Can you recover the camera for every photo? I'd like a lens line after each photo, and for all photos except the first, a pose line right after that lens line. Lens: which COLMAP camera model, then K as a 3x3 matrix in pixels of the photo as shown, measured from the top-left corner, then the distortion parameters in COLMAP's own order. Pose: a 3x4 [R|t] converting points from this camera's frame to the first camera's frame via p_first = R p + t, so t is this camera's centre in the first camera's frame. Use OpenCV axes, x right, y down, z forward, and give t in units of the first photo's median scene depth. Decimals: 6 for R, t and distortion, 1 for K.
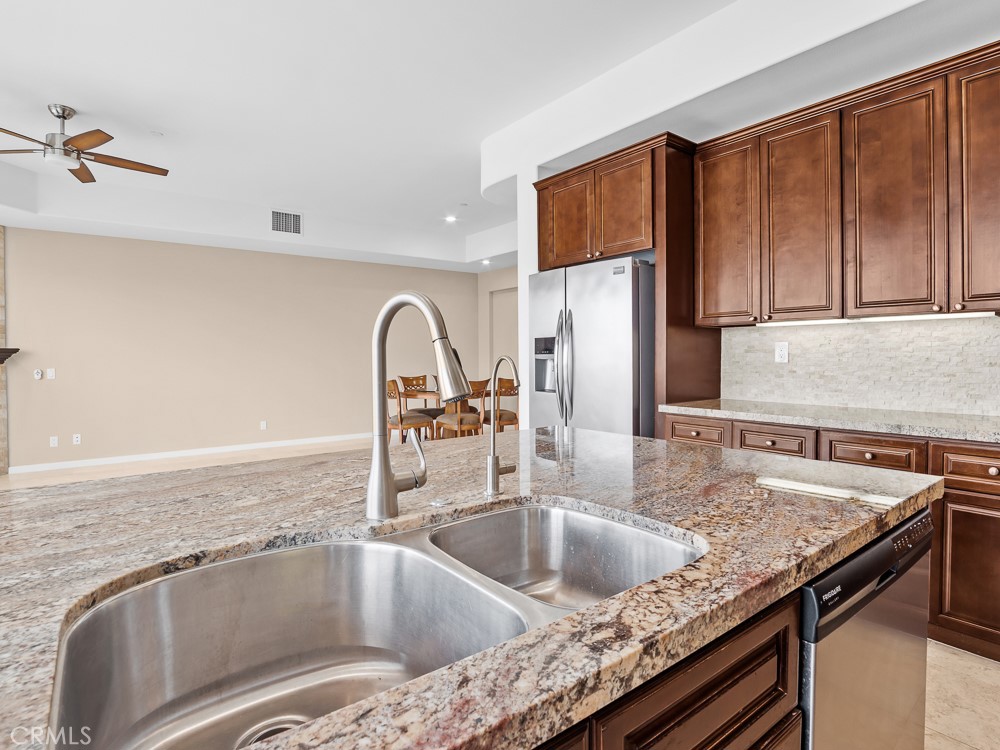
lens RADIAL K [[534.0, 0, 493.8], [0, 534.0, 362.2], [0, 0, 1]] dist [-0.033555, 0.002183]
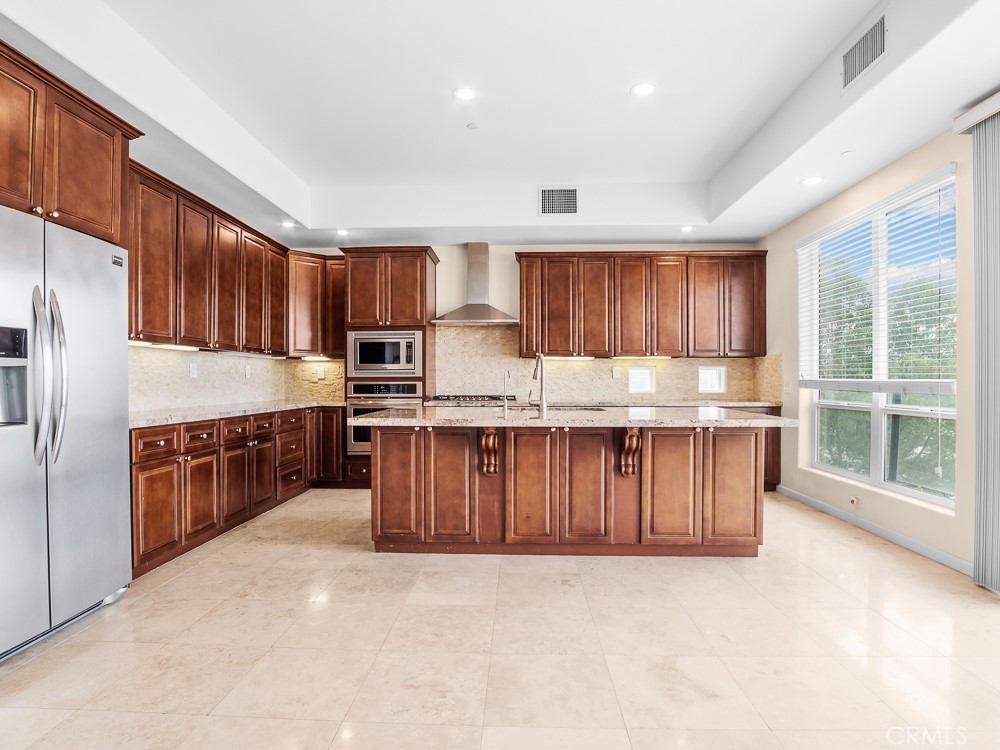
lens RADIAL K [[527.9, 0, 499.6], [0, 527.9, 383.1], [0, 0, 1]] dist [-0.034462, 0.001784]
pose [[-0.772001, 0.005517, 0.635598, -0.732674], [0.014511, 0.999855, 0.008947, 0.016207], [-0.635456, 0.016130, -0.771968, 1.267737]]
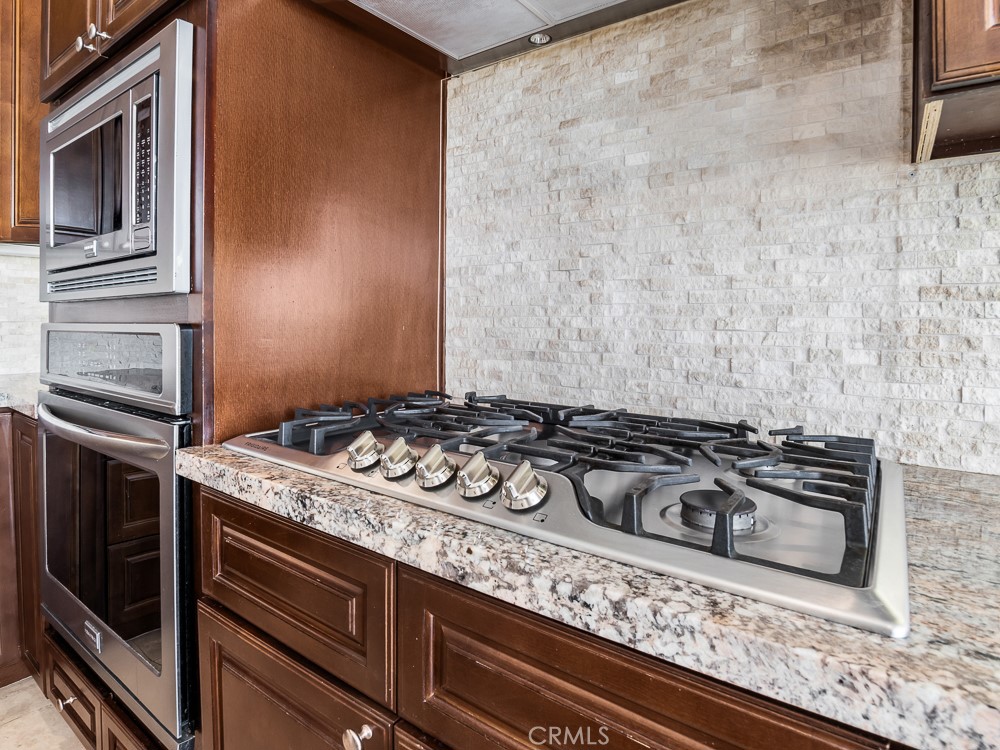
lens RADIAL K [[554.6, 0, 485.8], [0, 554.6, 326.8], [0, 0, 1]] dist [-0.027075, 0.000544]
pose [[-0.277401, -0.004333, 0.960744, 0.205961], [0.004352, 0.999974, 0.005767, 0.023733], [-0.960744, 0.005781, -0.277375, 0.050102]]
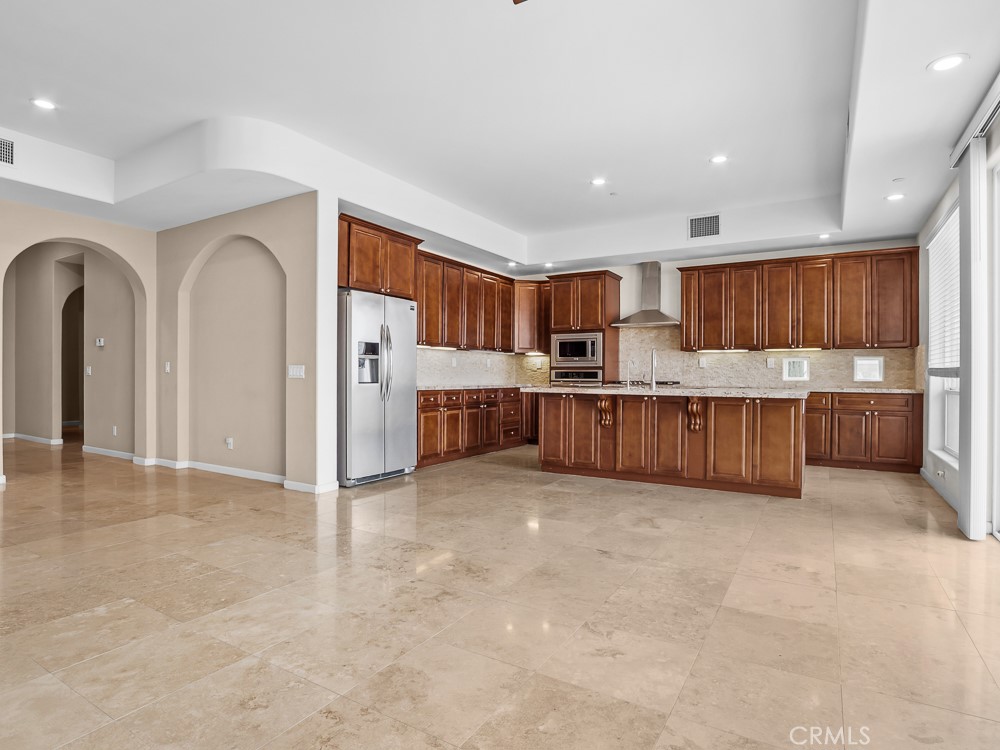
lens RADIAL K [[547.7, 0, 500.0], [0, 547.7, 375.0], [0, 0, 1]] dist [-0.031855, 0.000429]
pose [[-0.373092, 0.006013, 0.927775, -1.508708], [0.008457, 0.999959, -0.003080, 0.048505], [-0.927756, 0.006697, -0.373128, 1.419527]]
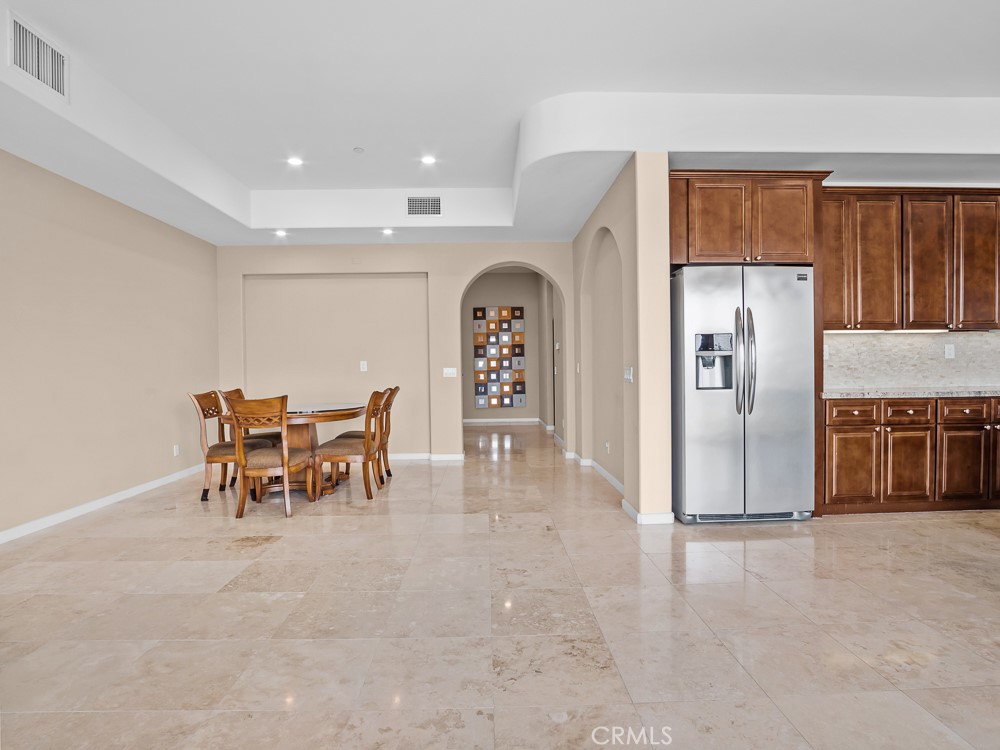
lens RADIAL K [[525.8, 0, 497.1], [0, 525.8, 378.1], [0, 0, 1]] dist [-0.031170, 0.001155]
pose [[0.585974, -0.015500, 0.810182, -1.072362], [0.018392, 0.999814, 0.005825, 0.025364], [-0.810121, 0.011487, 0.586150, 0.897653]]
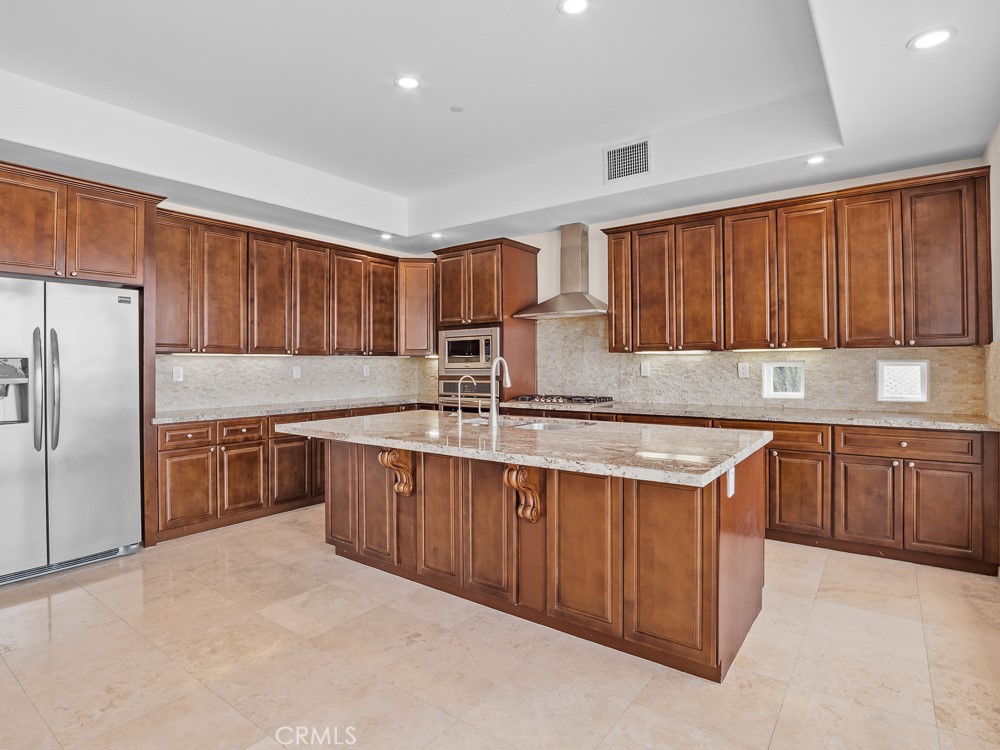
lens RADIAL K [[534.0, 0, 493.8], [0, 534.0, 362.2], [0, 0, 1]] dist [-0.033555, 0.002183]
pose [[-0.273727, 0.013790, 0.961709, -1.024742], [0.020862, 0.999747, -0.008398, -0.020638], [-0.961581, 0.017764, -0.273945, 0.581478]]
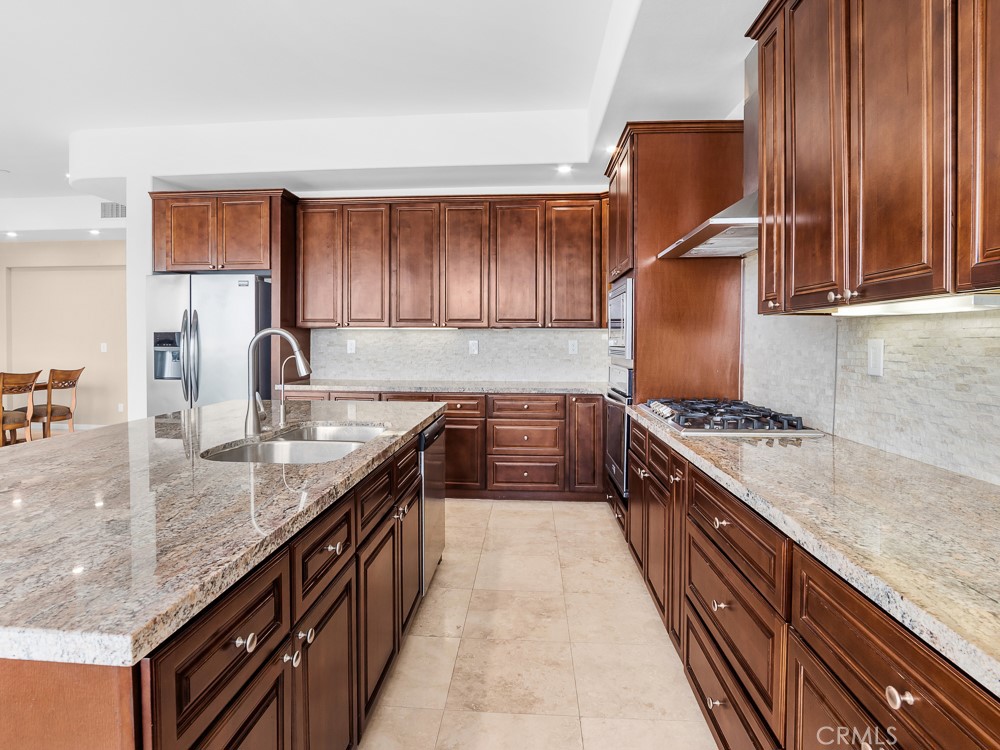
lens RADIAL K [[545.5, 0, 488.1], [0, 545.5, 354.7], [0, 0, 1]] dist [-0.033022, 0.000205]
pose [[0.664639, -0.009532, 0.747104, -0.367073], [0.000218, 0.999921, 0.012563, -0.014719], [-0.747164, -0.008188, 0.664589, -0.337640]]
